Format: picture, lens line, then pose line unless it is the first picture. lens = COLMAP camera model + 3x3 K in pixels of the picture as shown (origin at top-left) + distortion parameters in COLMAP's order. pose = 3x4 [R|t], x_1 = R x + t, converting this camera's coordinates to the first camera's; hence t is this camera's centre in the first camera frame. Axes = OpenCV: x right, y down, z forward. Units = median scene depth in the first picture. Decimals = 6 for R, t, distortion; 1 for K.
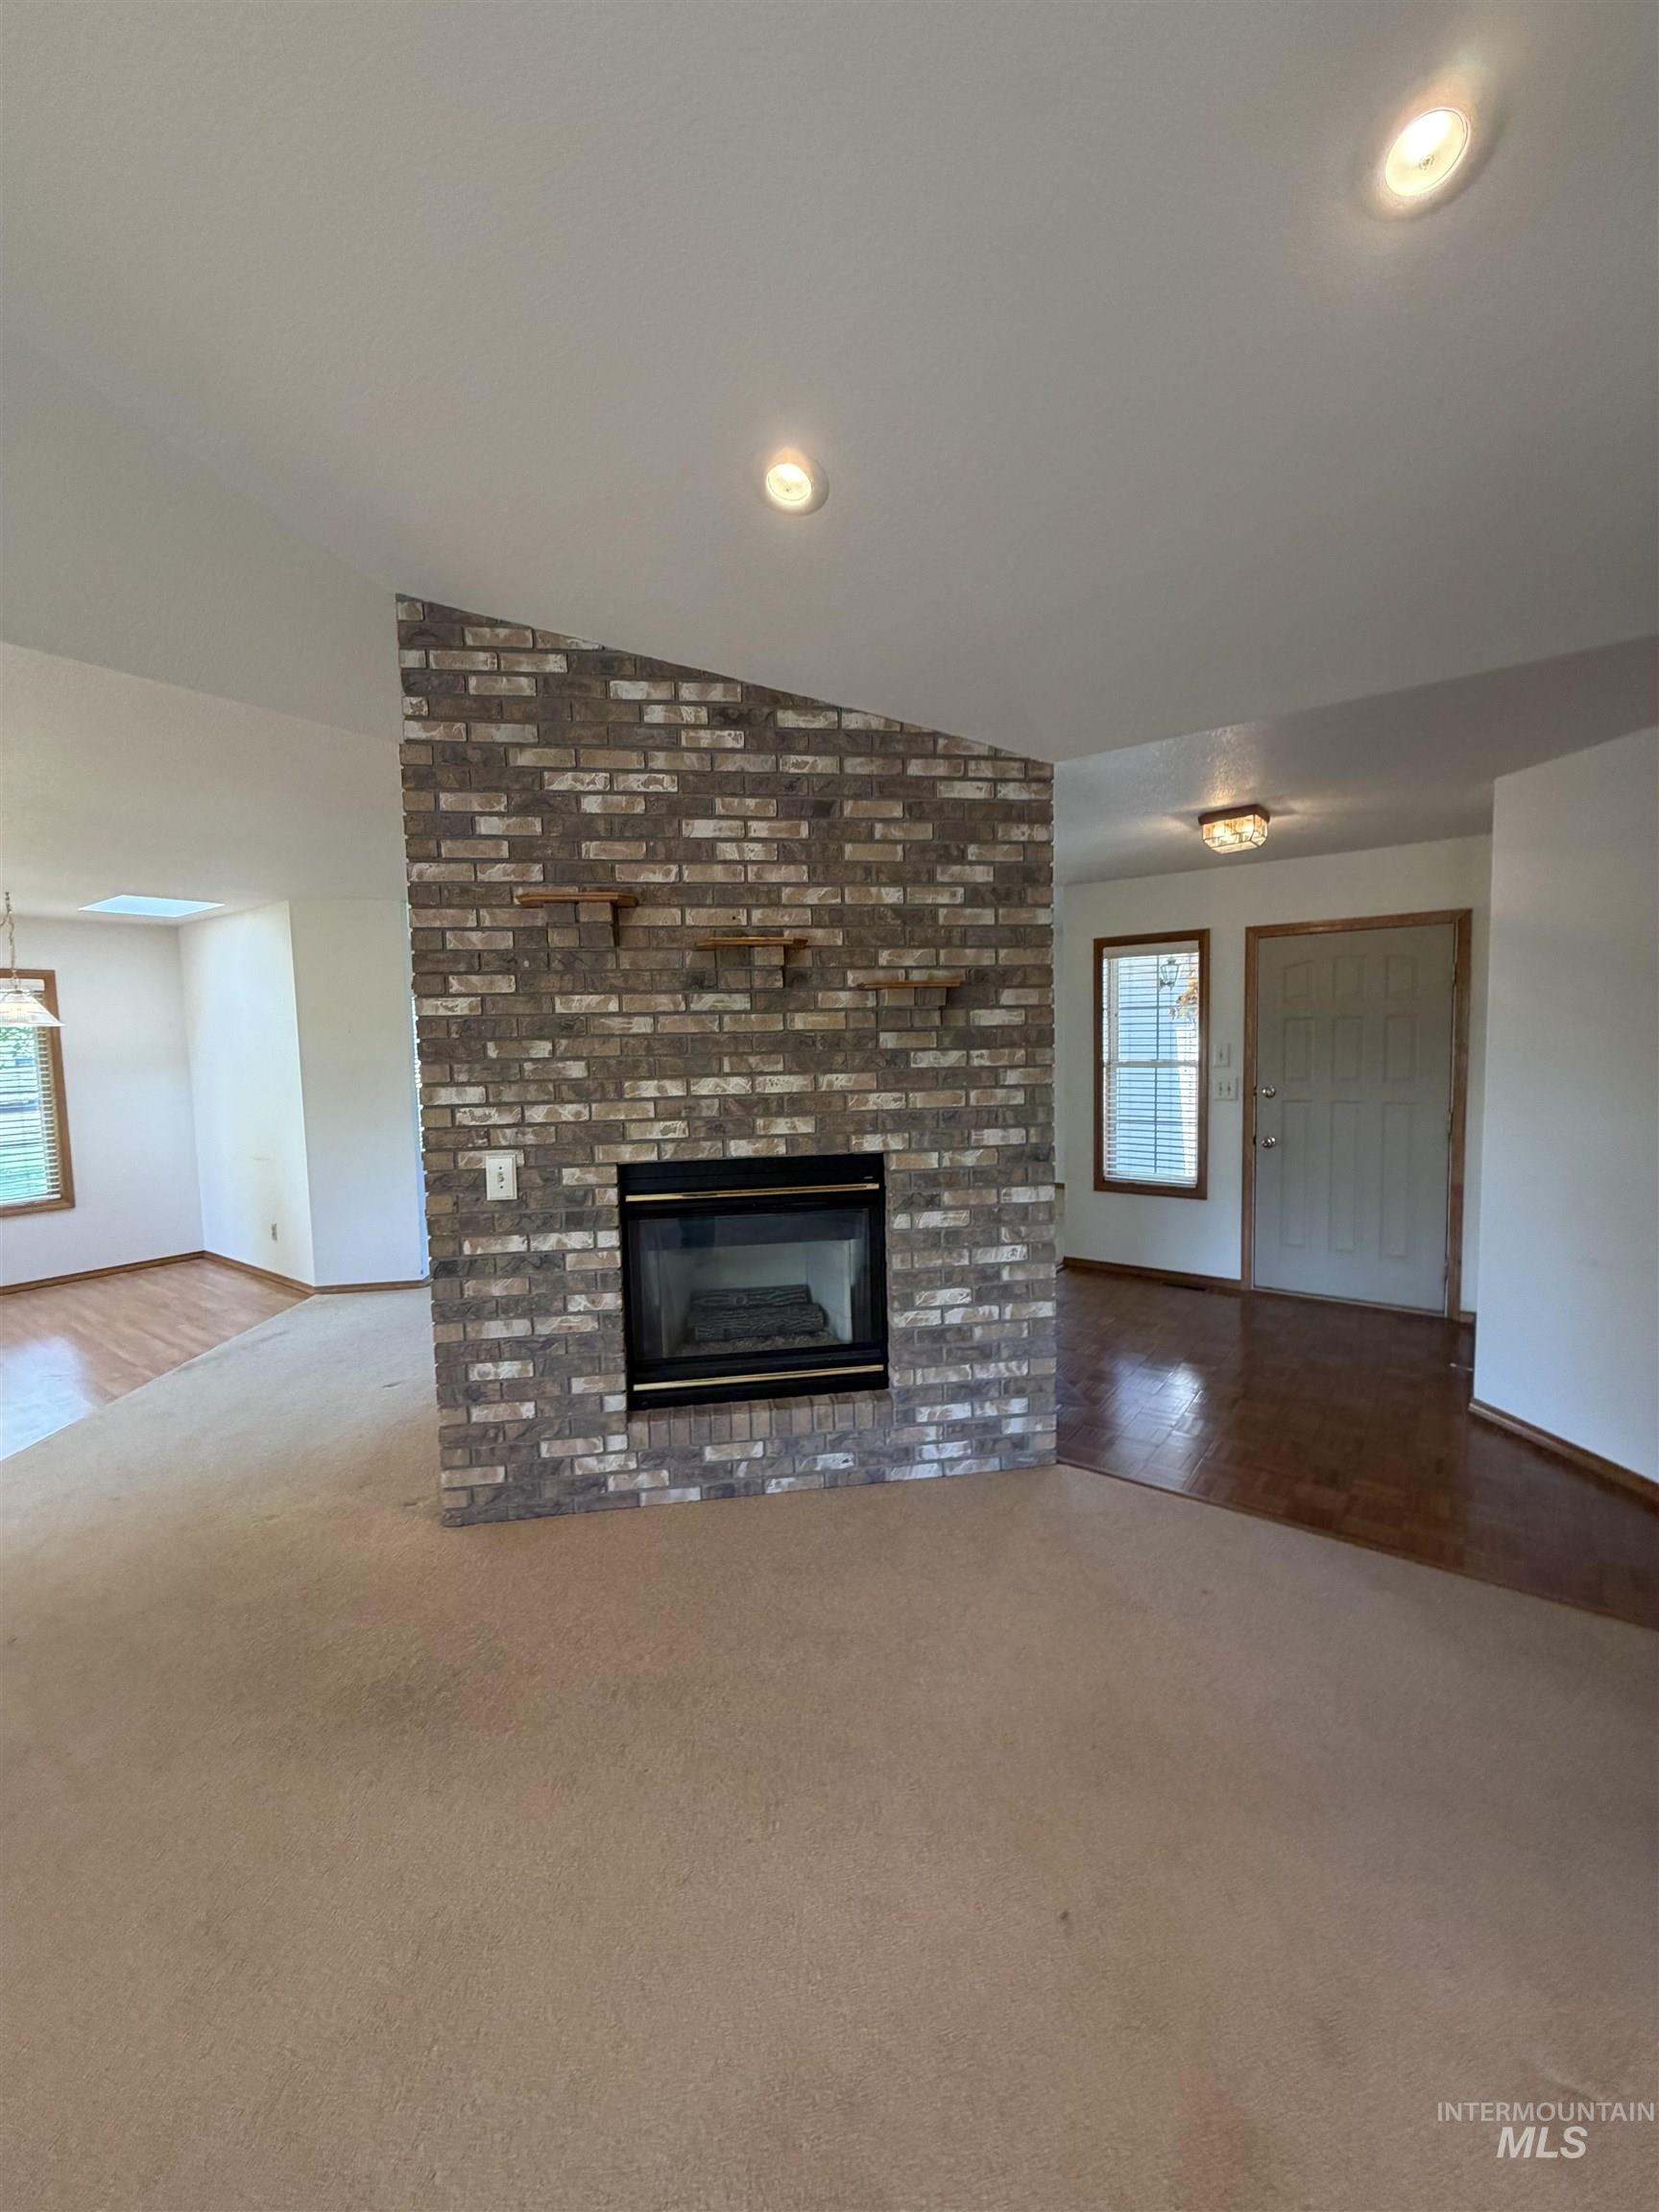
lens RADIAL K [[887.5, 0, 825.8], [0, 887.5, 1099.1], [0, 0, 1]] dist [0.001013, 0.000061]
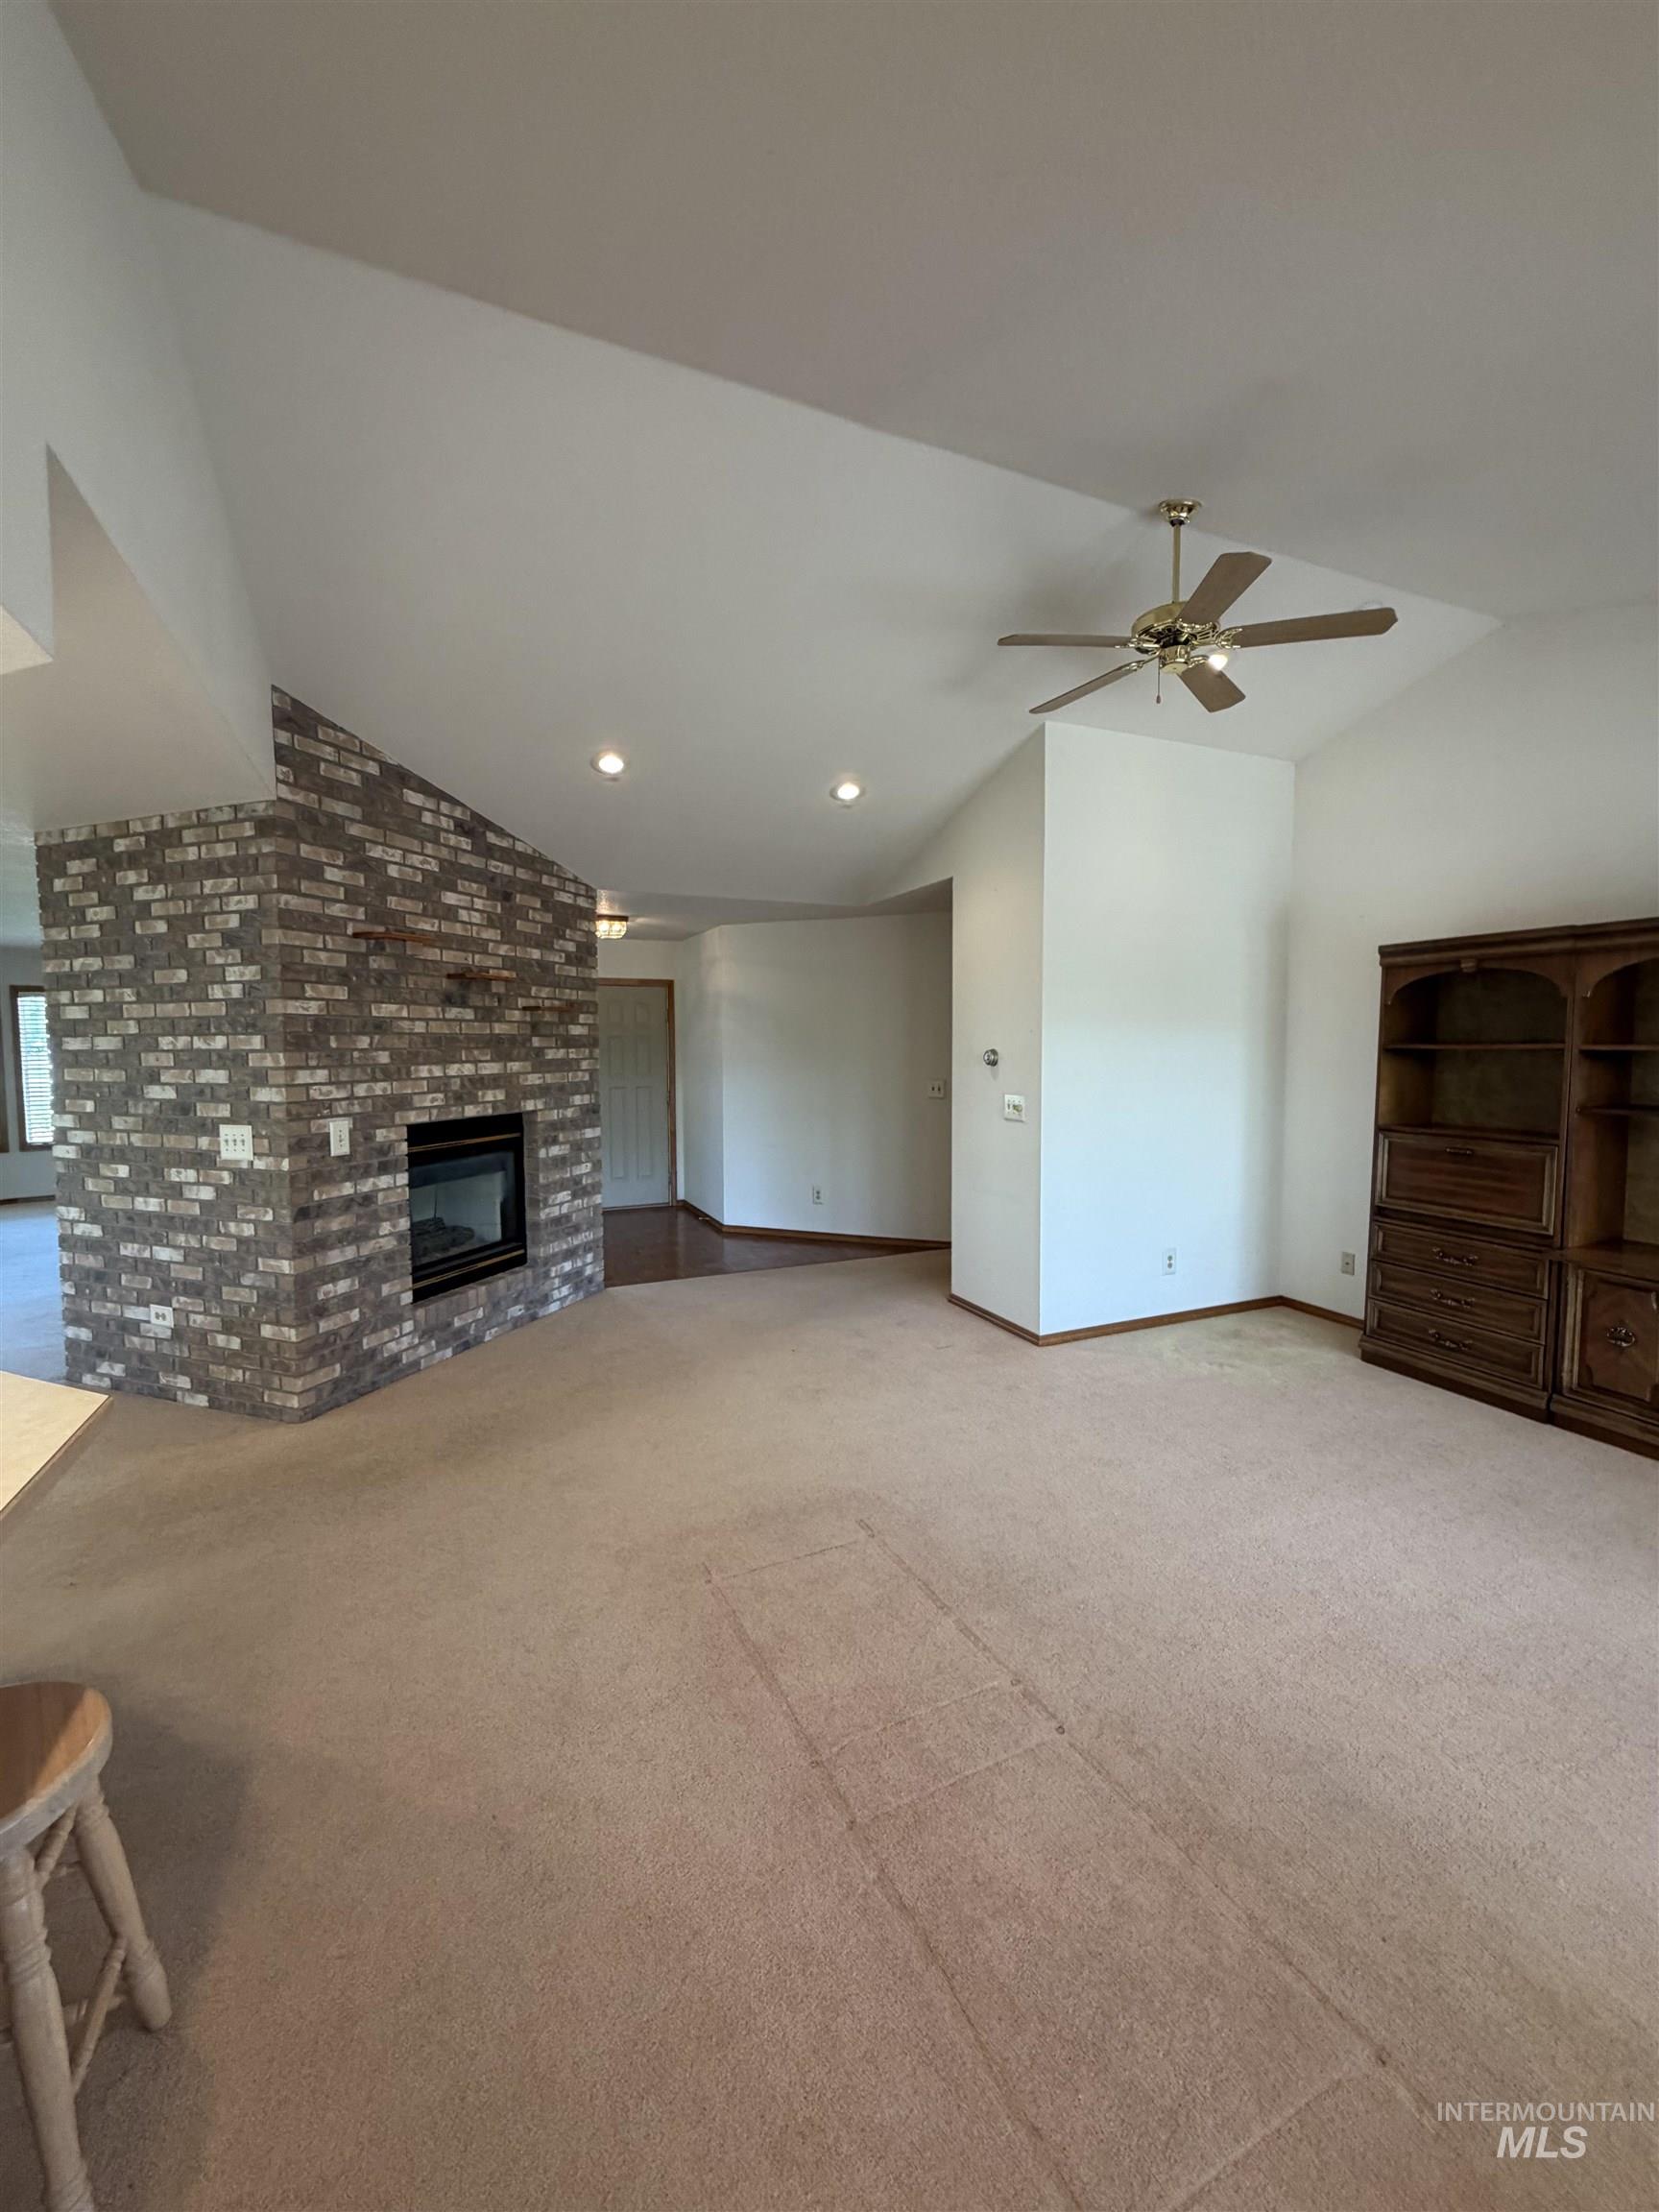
lens RADIAL K [[887.5, 0, 825.8], [0, 887.5, 1099.1], [0, 0, 1]] dist [0.001013, 0.000061]
pose [[0.493320, -0.033983, 0.869184, -1.109570], [0.059059, 0.998239, 0.005509, 0.062696], [-0.867841, 0.048616, 0.494458, -0.271783]]
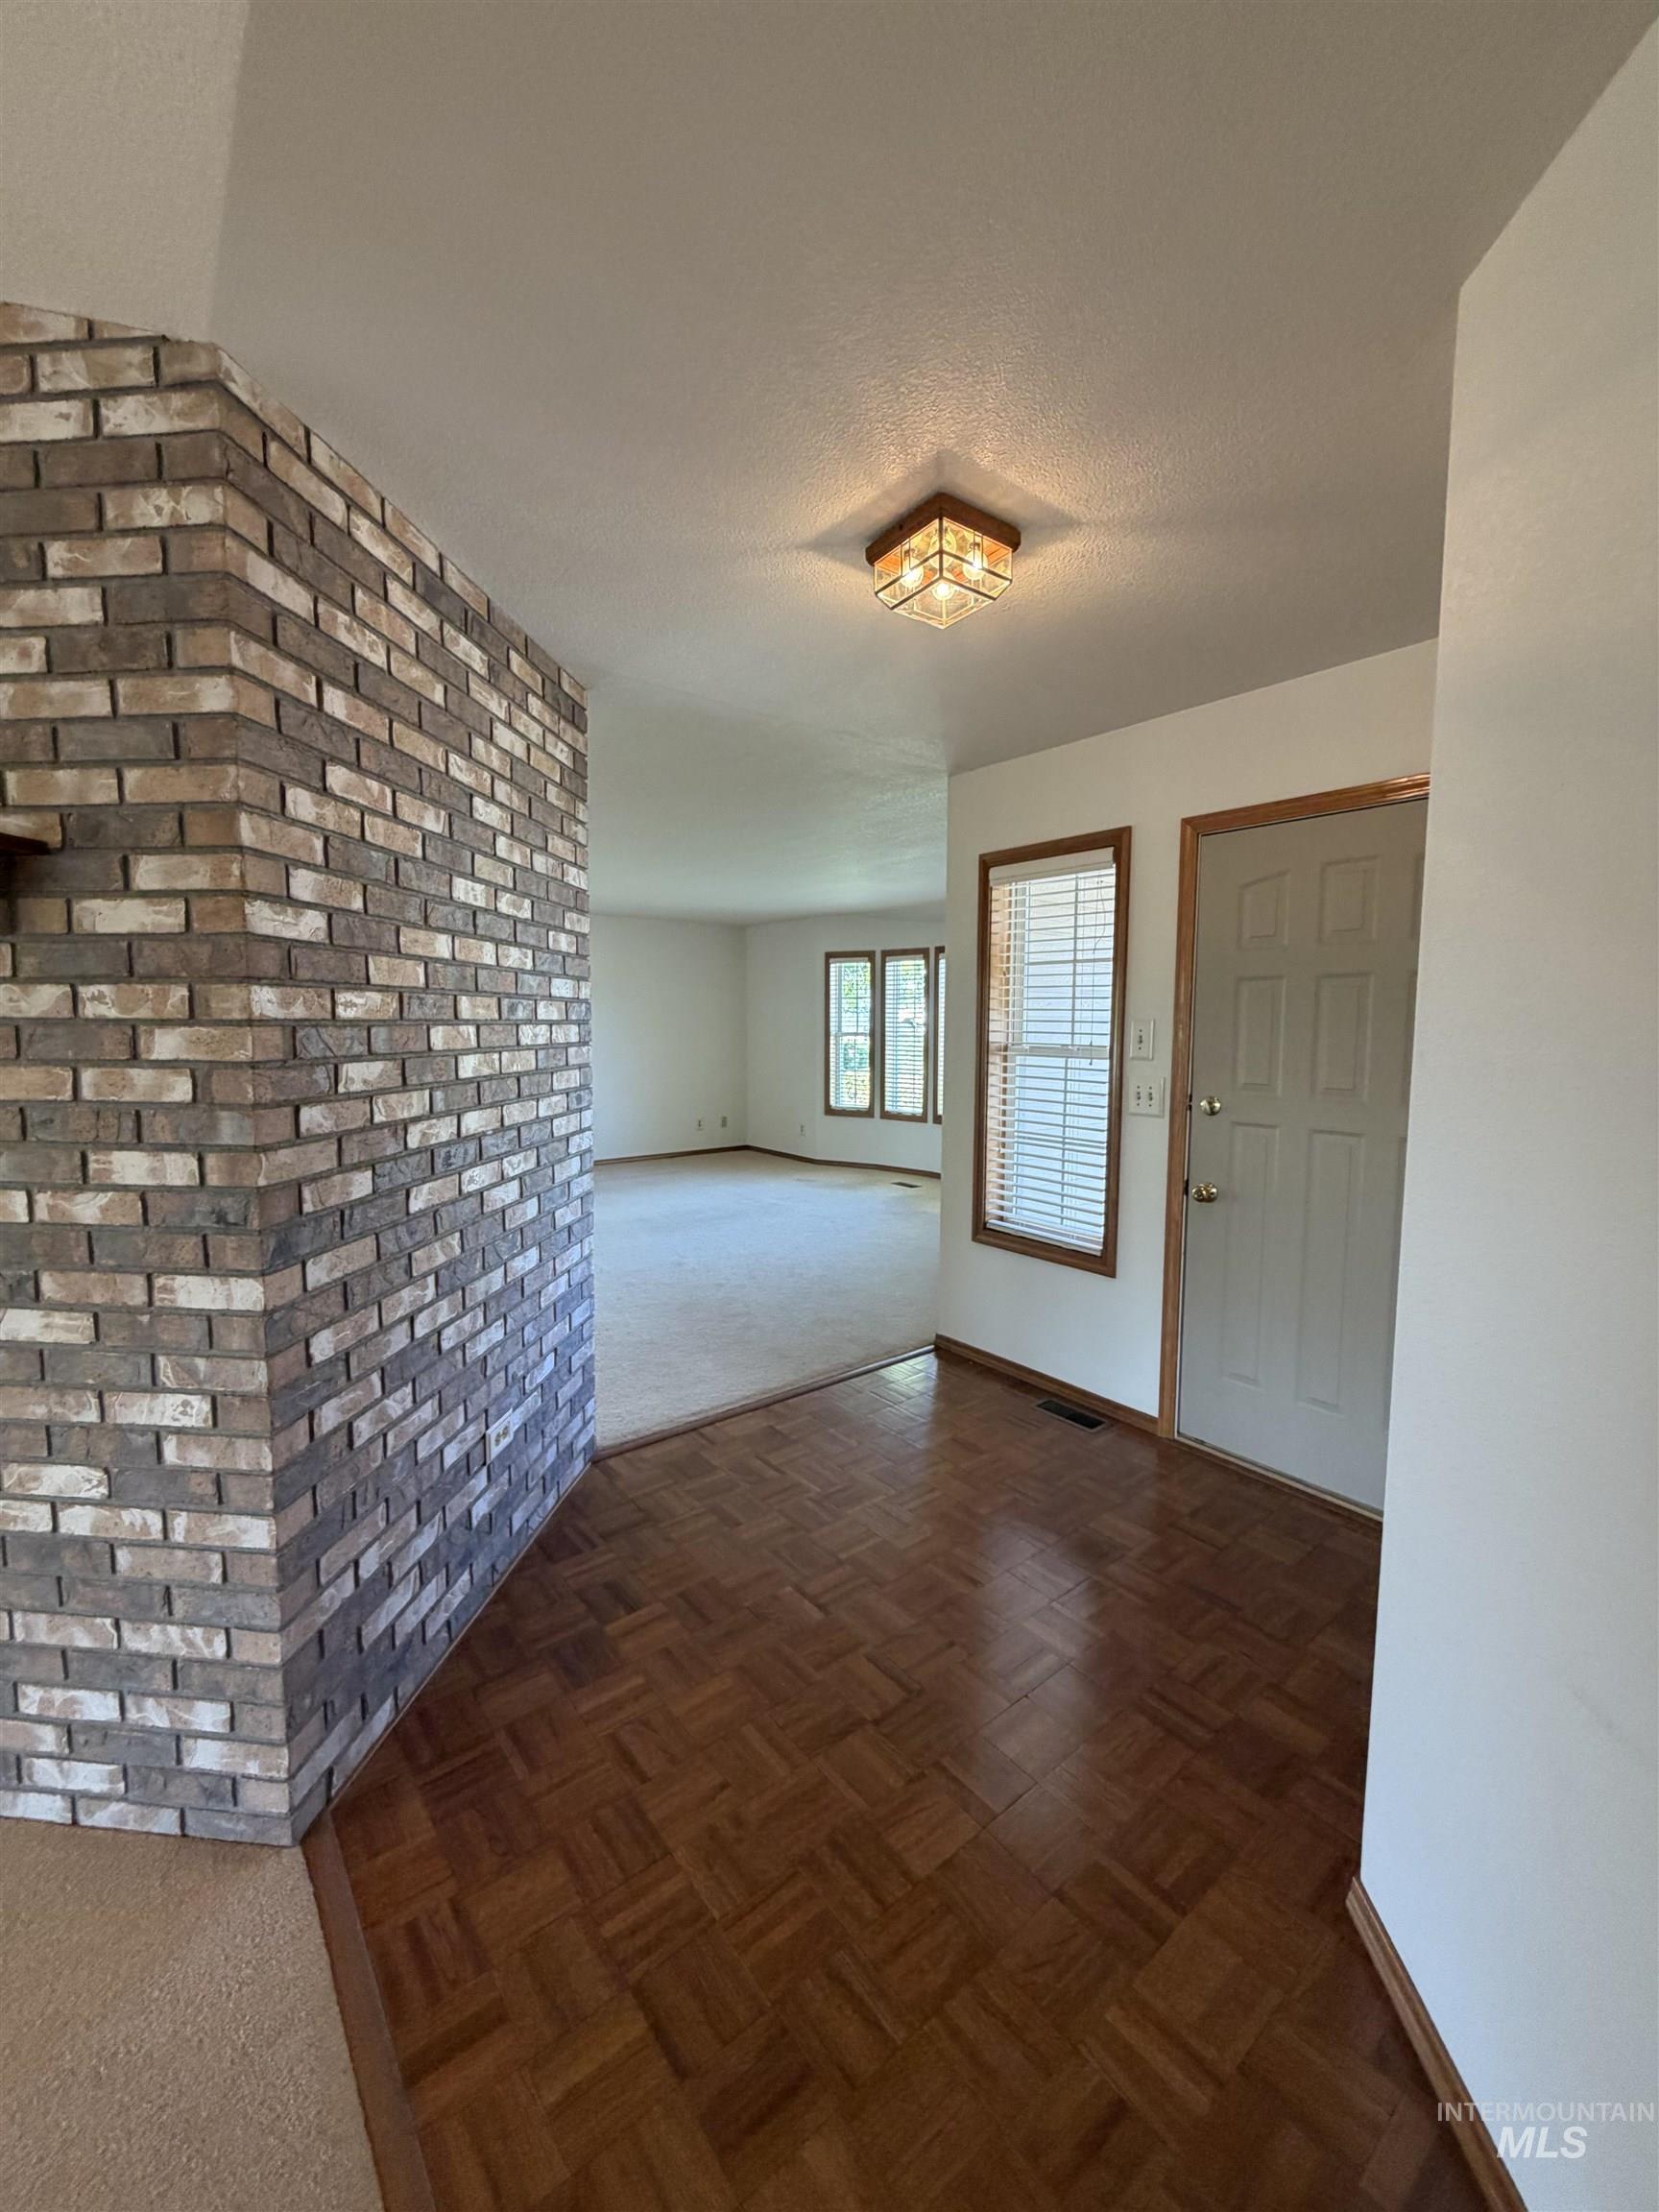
lens RADIAL K [[887.8, 0, 821.6], [0, 887.8, 1093.5], [0, 0, 1]] dist [0.000378, 0.000023]
pose [[0.965978, 0.050735, -0.253599, 0.697869], [-0.047678, 0.998697, 0.018192, -0.024901], [0.254191, -0.005482, 0.967138, 0.659052]]
